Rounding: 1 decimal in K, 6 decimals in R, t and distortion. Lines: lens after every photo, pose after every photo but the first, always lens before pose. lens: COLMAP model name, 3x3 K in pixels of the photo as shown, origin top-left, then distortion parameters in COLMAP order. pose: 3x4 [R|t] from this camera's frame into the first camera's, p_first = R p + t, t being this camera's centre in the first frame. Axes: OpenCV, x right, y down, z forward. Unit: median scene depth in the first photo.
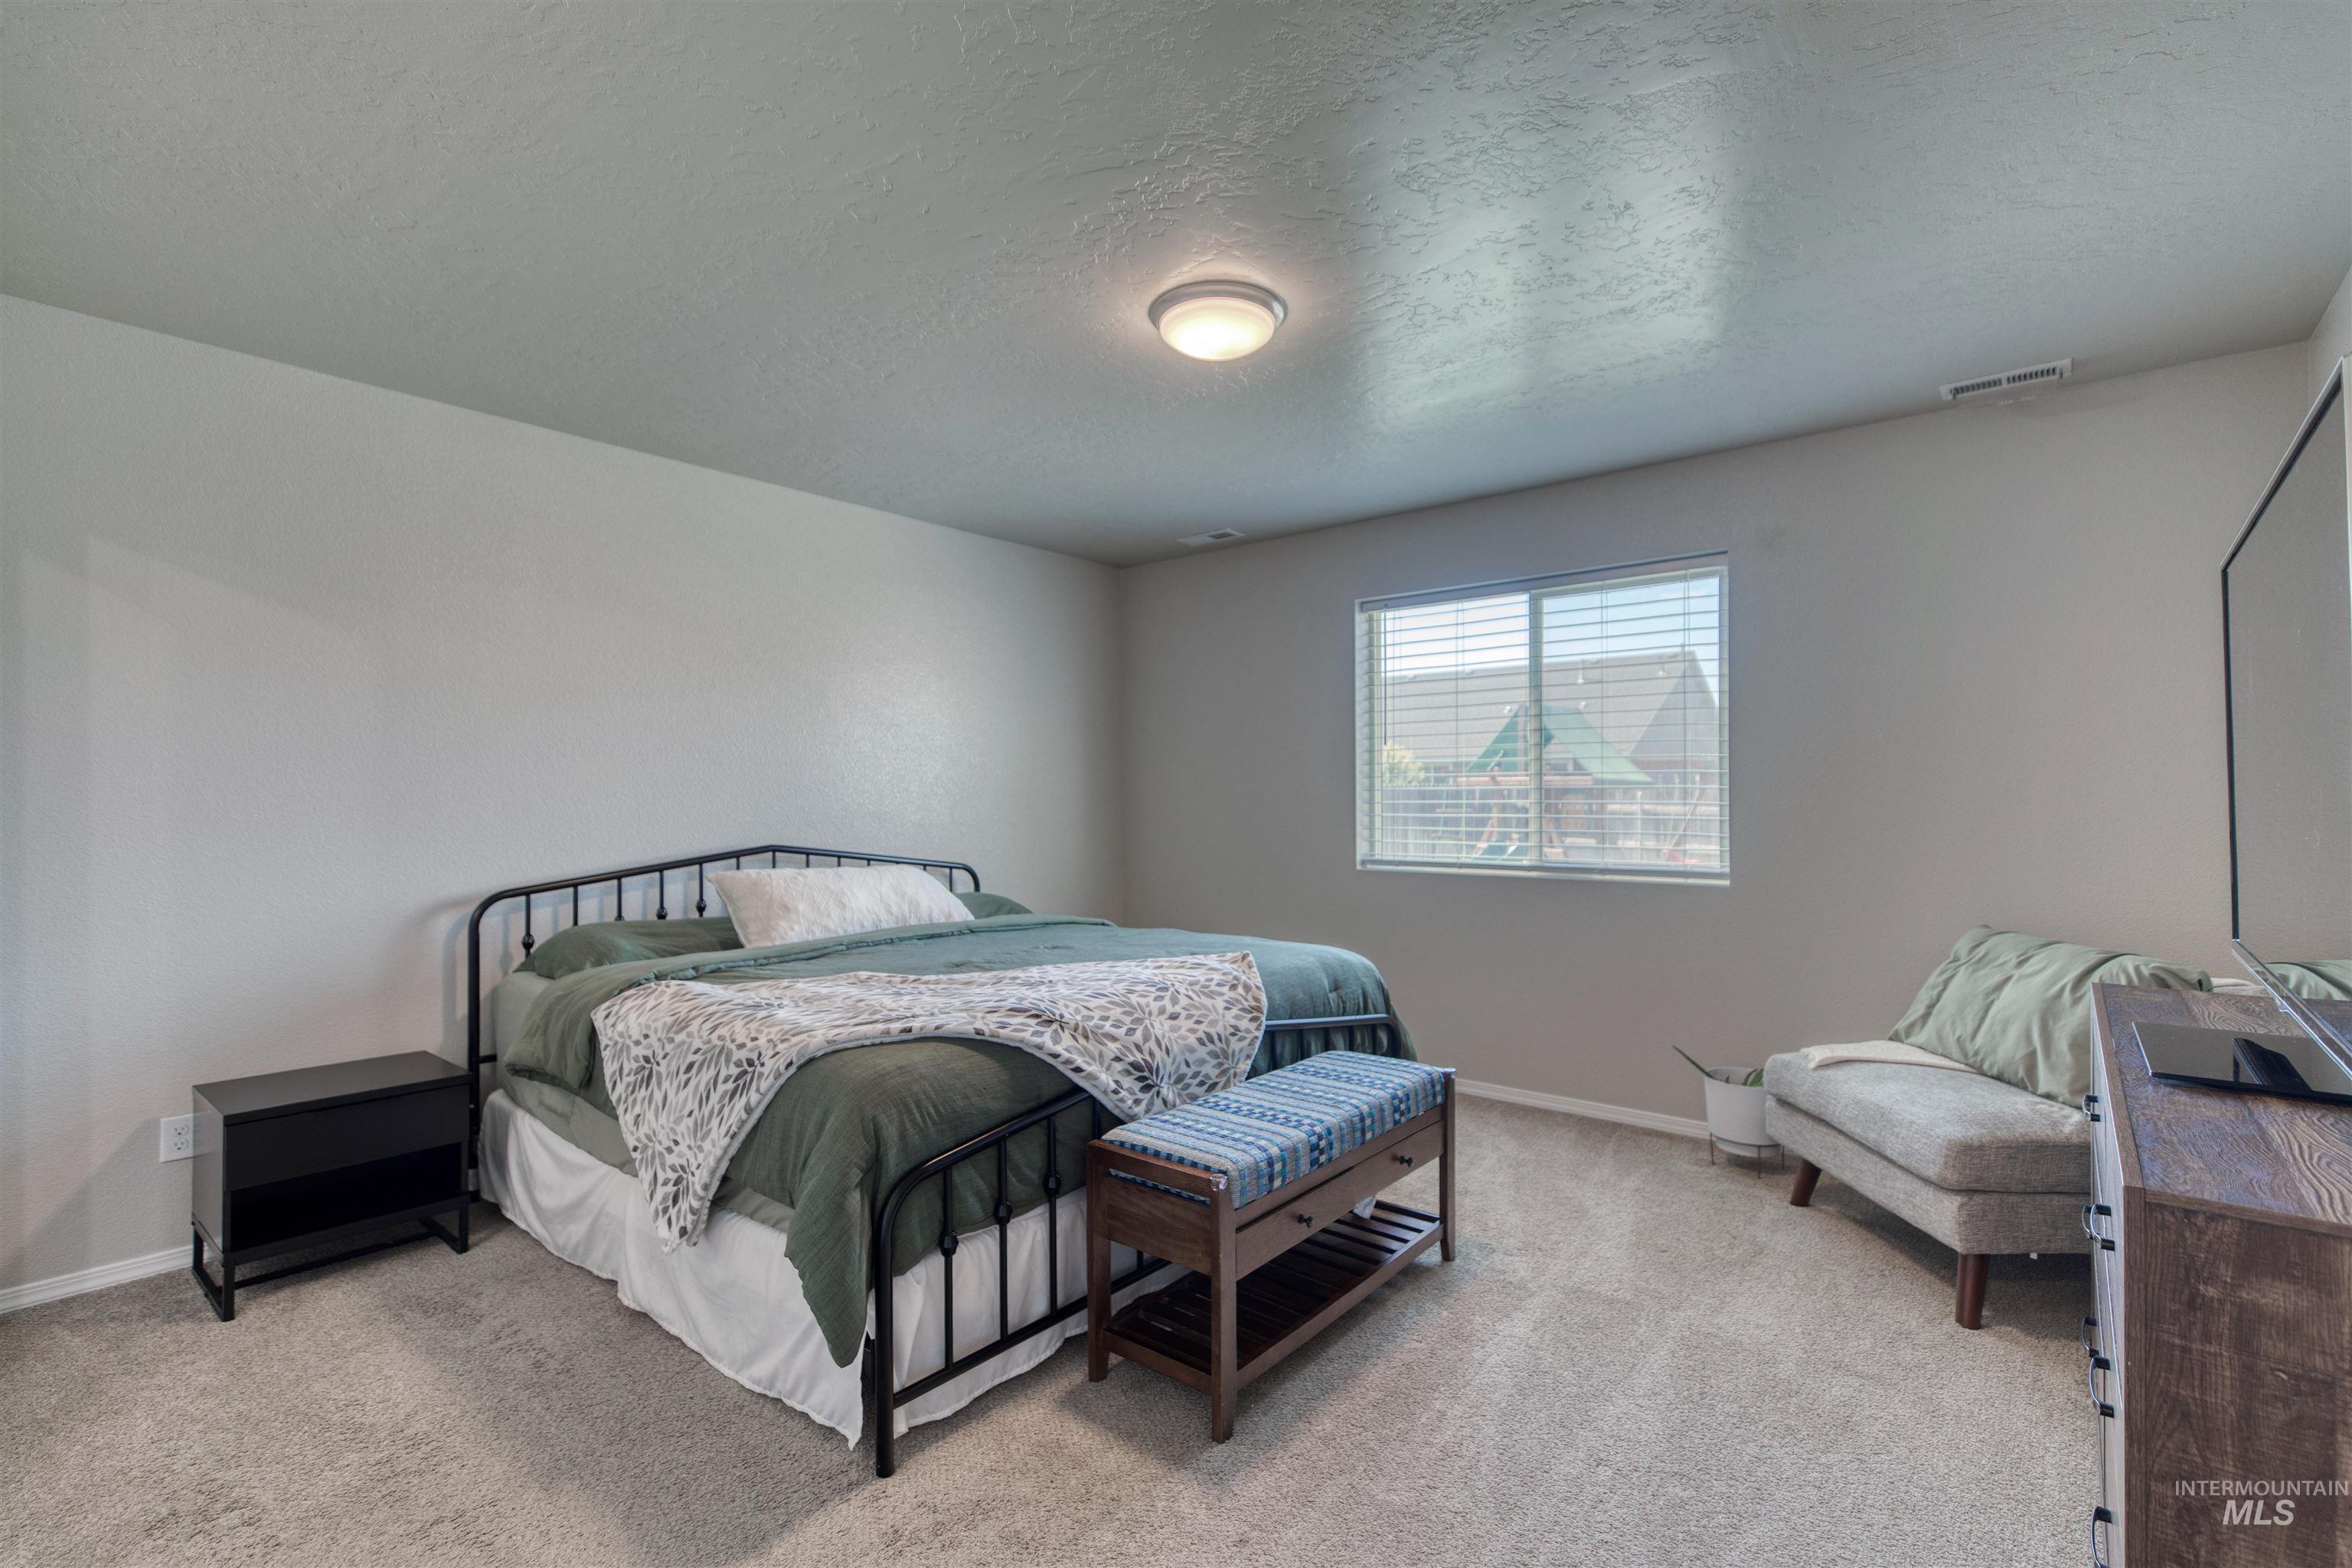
lens RADIAL K [[1037.1, 0, 1184.3], [0, 1037.1, 802.0], [0, 0, 1]] dist [0.002513, 0.000136]
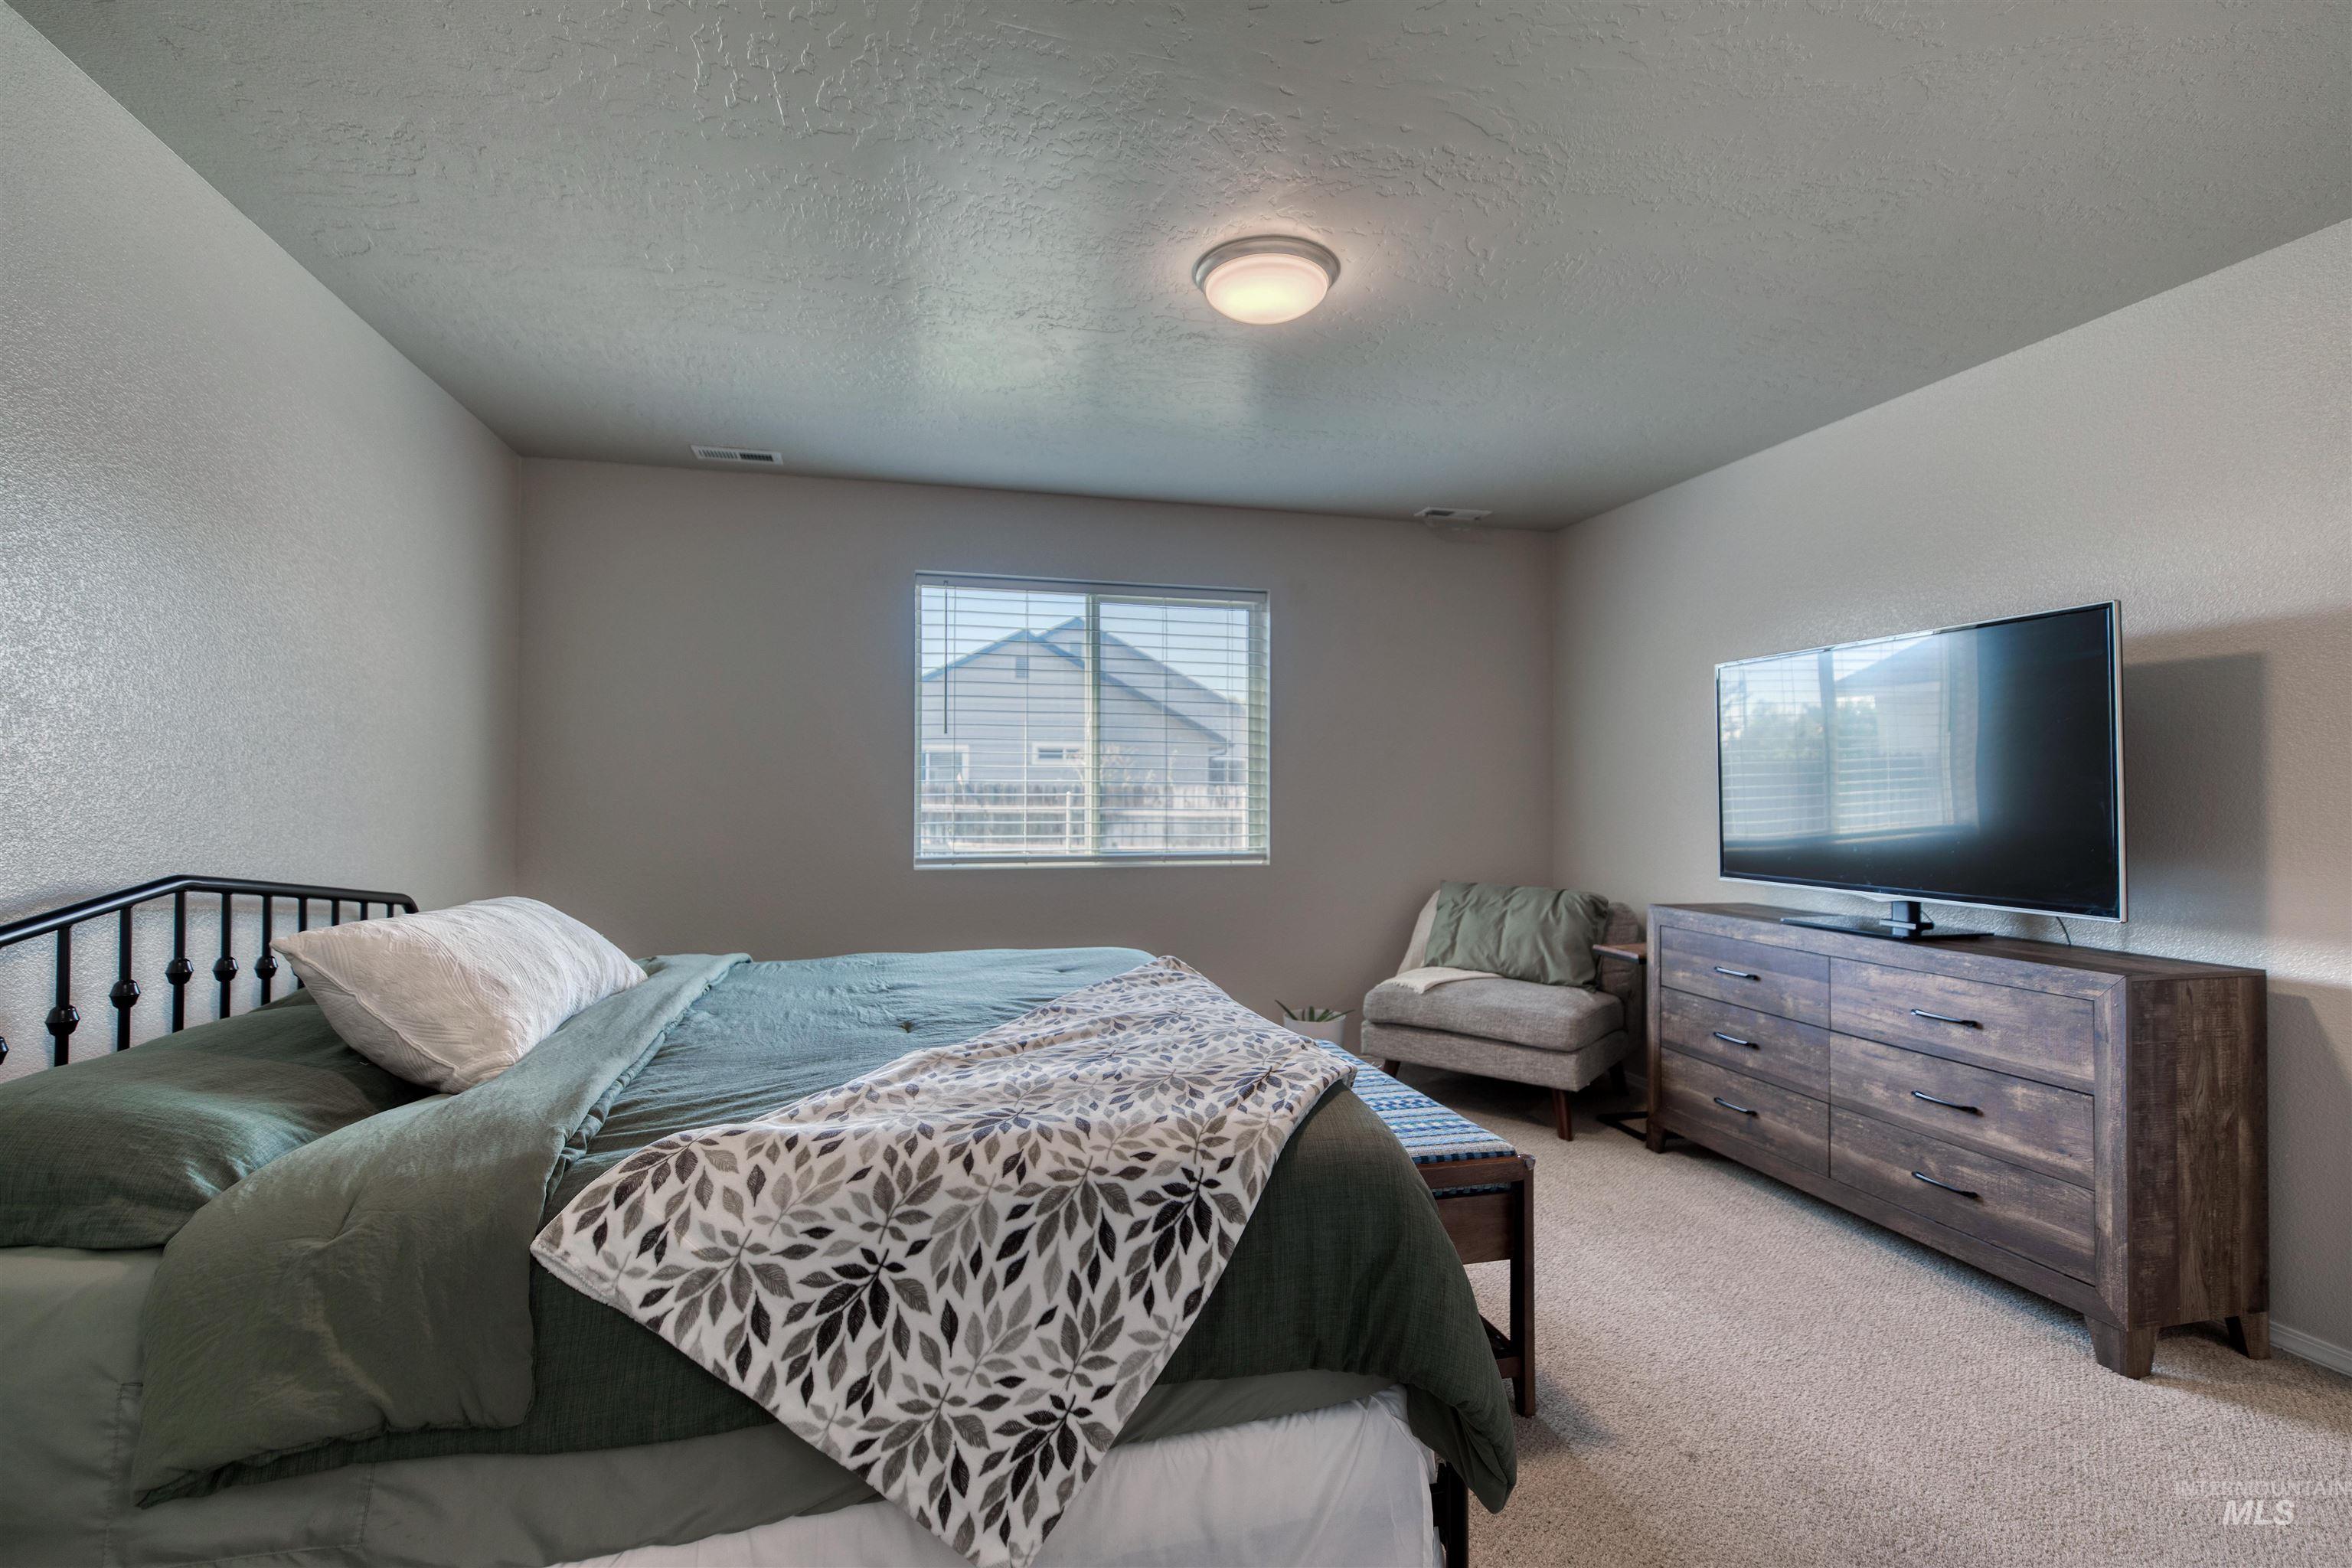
lens RADIAL K [[1051.2, 0, 1177.4], [0, 1051.2, 783.0], [0, 0, 1]] dist [0.004958, 0.000030]
pose [[0.599328, 0.013818, 0.800384, -0.843633], [-0.002184, 0.999876, -0.015627, 0.007155], [-0.800501, 0.007618, 0.599284, 0.539147]]
